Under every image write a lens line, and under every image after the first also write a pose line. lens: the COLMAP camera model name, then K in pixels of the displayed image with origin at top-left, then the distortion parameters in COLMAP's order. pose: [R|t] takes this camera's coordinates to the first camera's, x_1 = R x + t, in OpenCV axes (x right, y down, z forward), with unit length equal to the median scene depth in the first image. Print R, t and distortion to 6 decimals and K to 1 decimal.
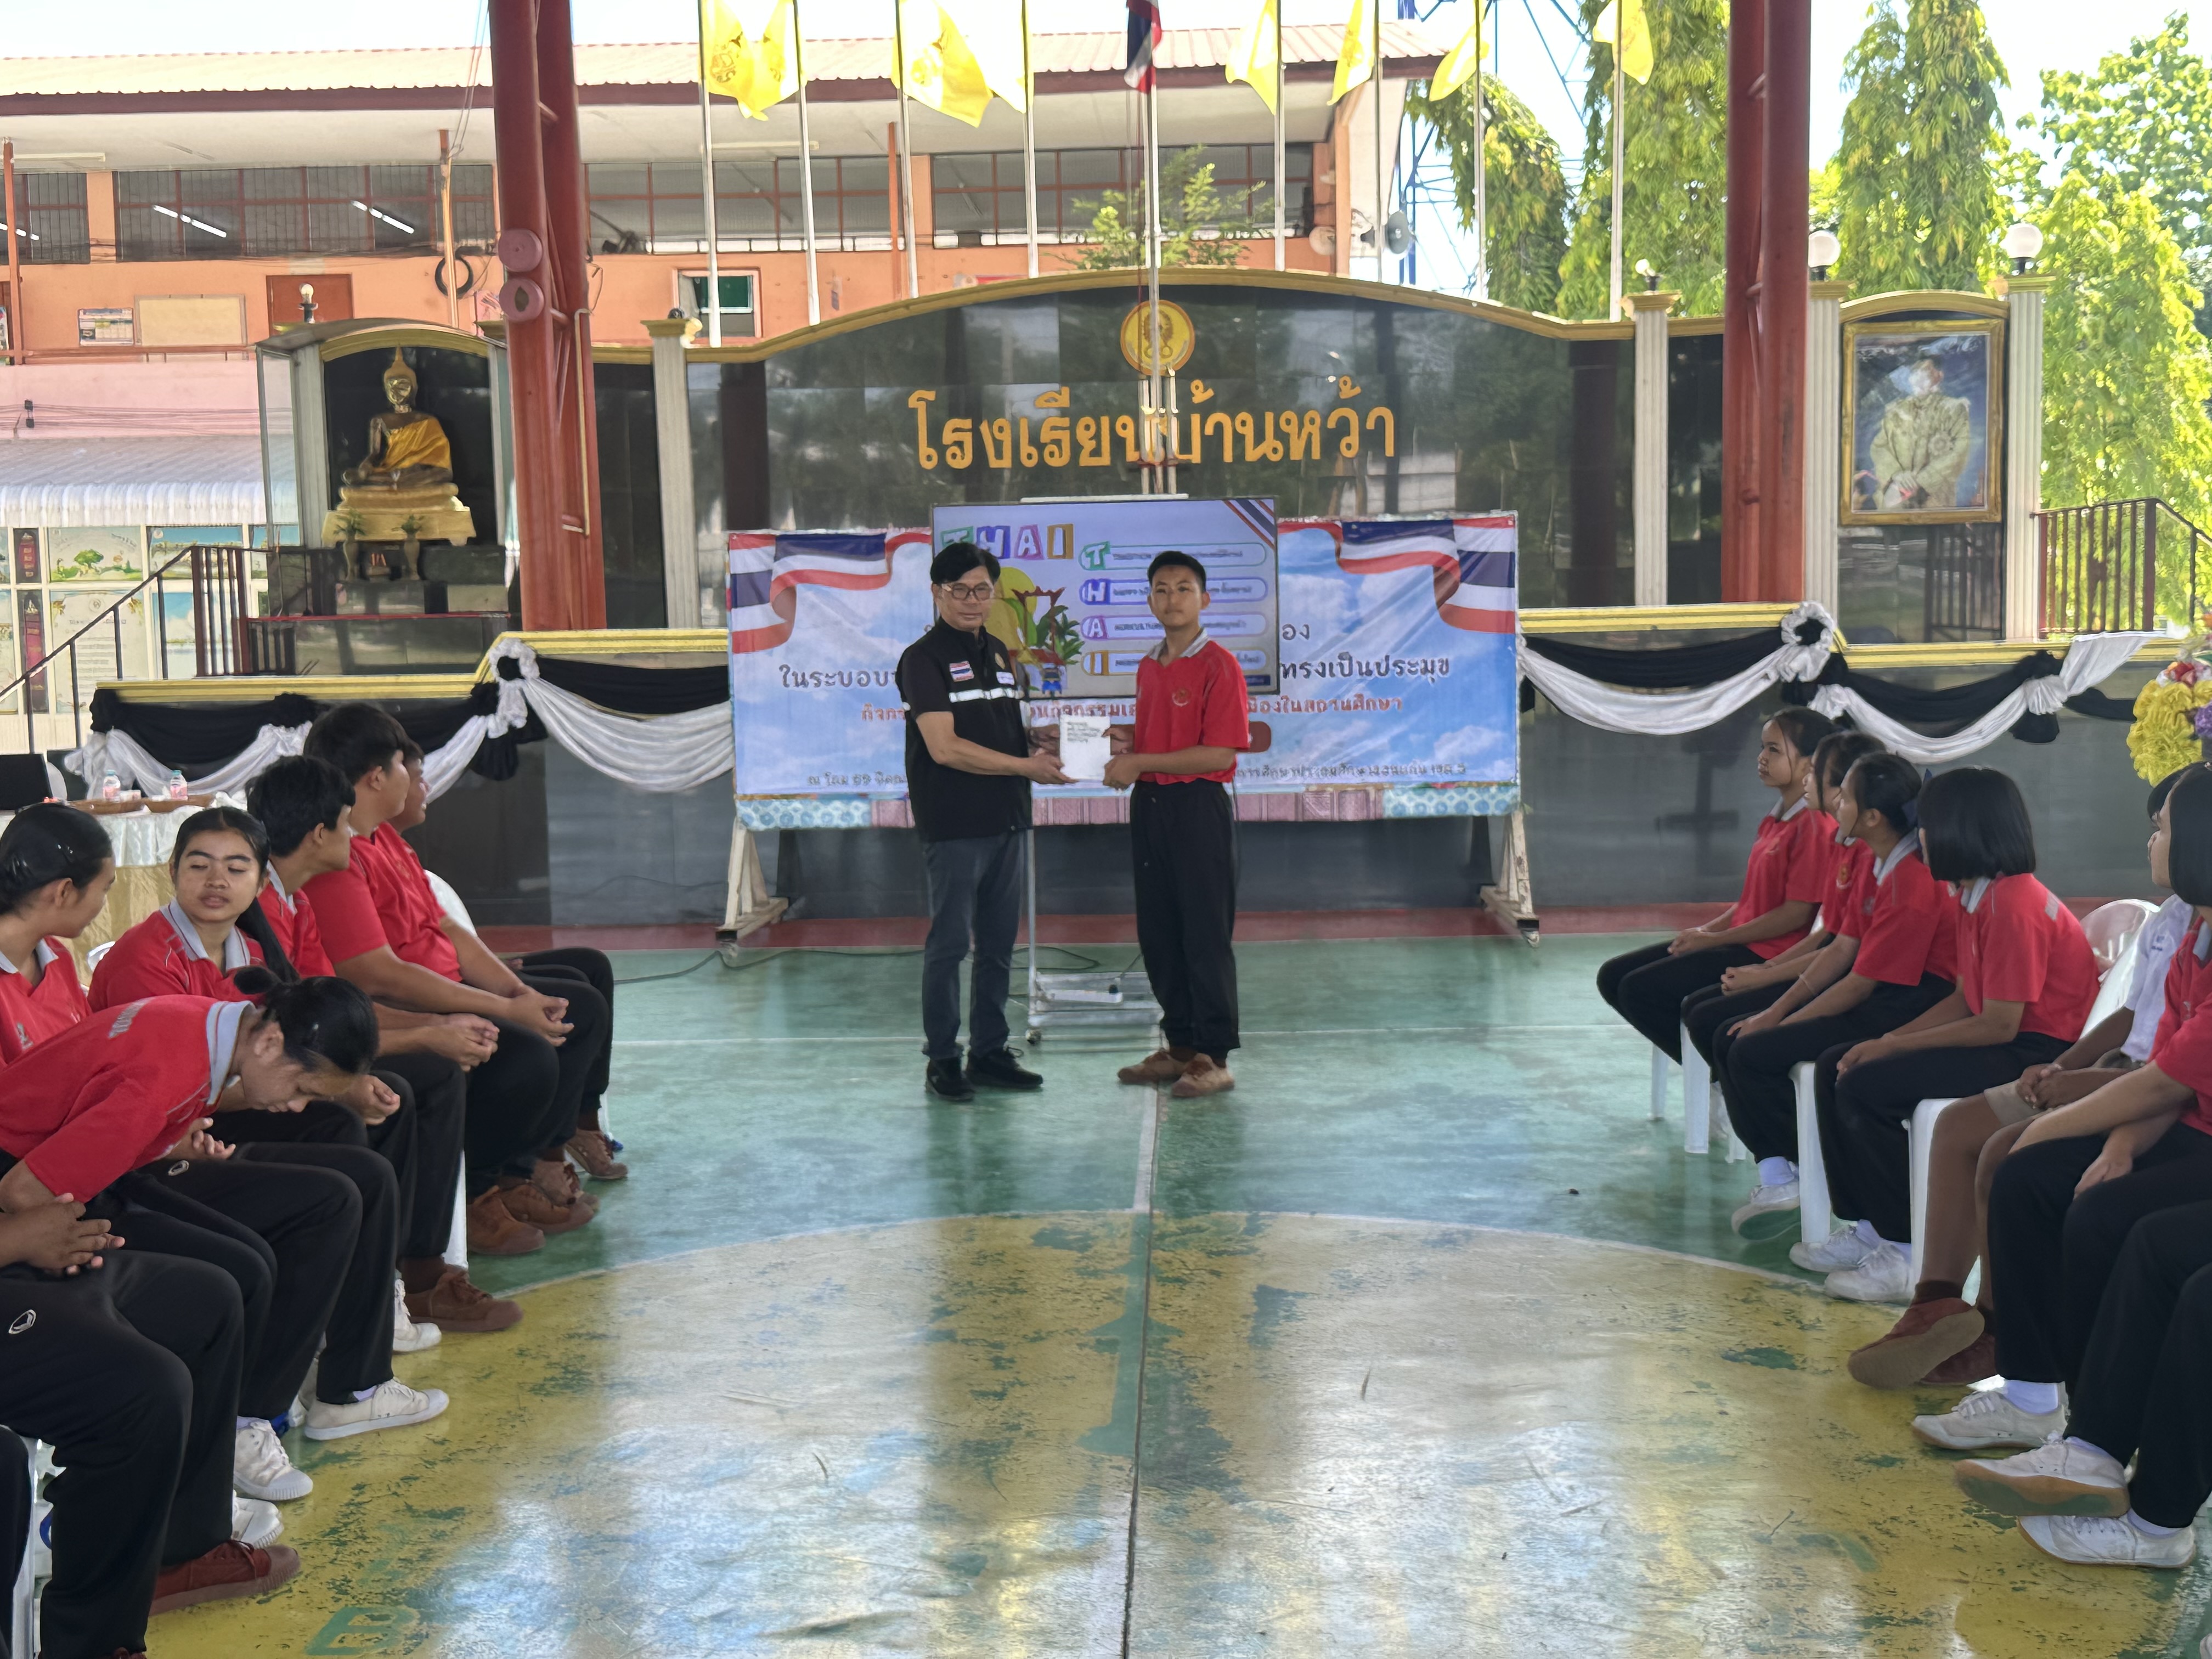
lens RADIAL K [[2715.7, 0, 1104.4], [0, 2715.7, 788.8], [0, 0, 1]] dist [0.218674, -0.554725]
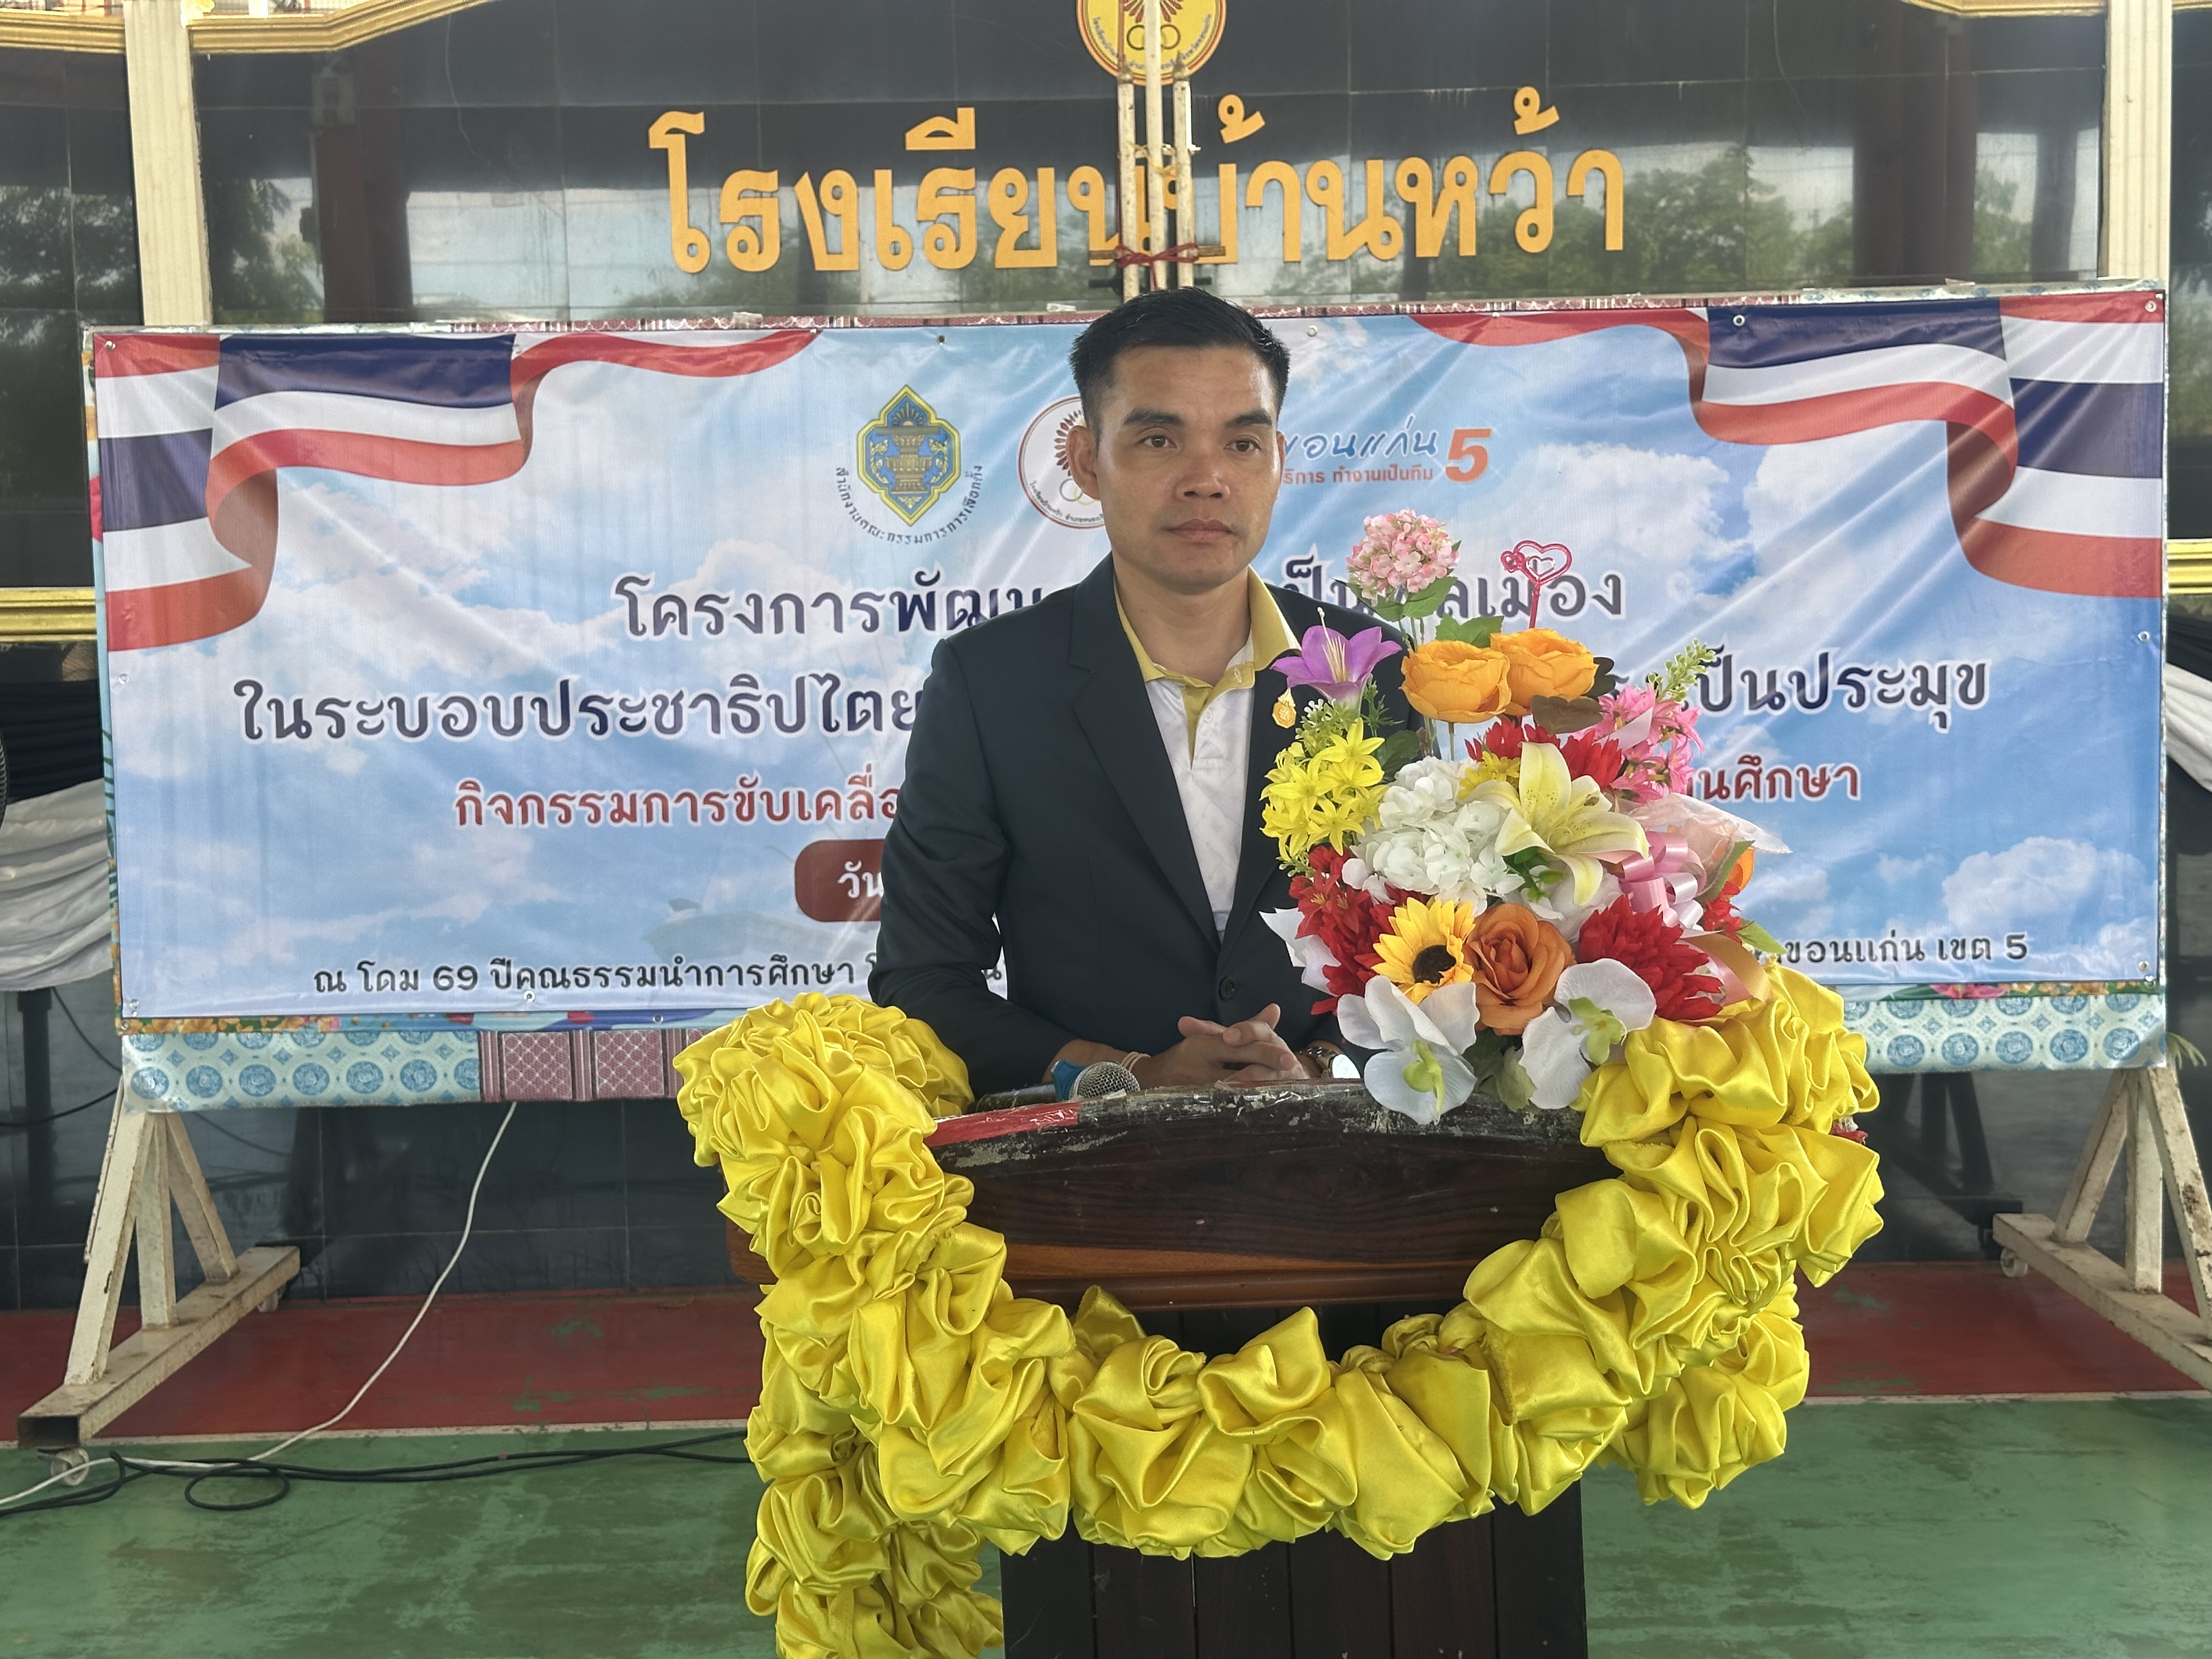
lens RADIAL K [[3078.8, 0, 1124.1], [0, 3078.8, 788.3], [0, 0, 1]] dist [0.177245, -0.291107]
pose [[0.999751, -0.001571, 0.022269, -0.004593], [0.001582, 0.999999, -0.000446, -0.030040], [-0.022268, 0.000481, 0.999752, 0.562743]]
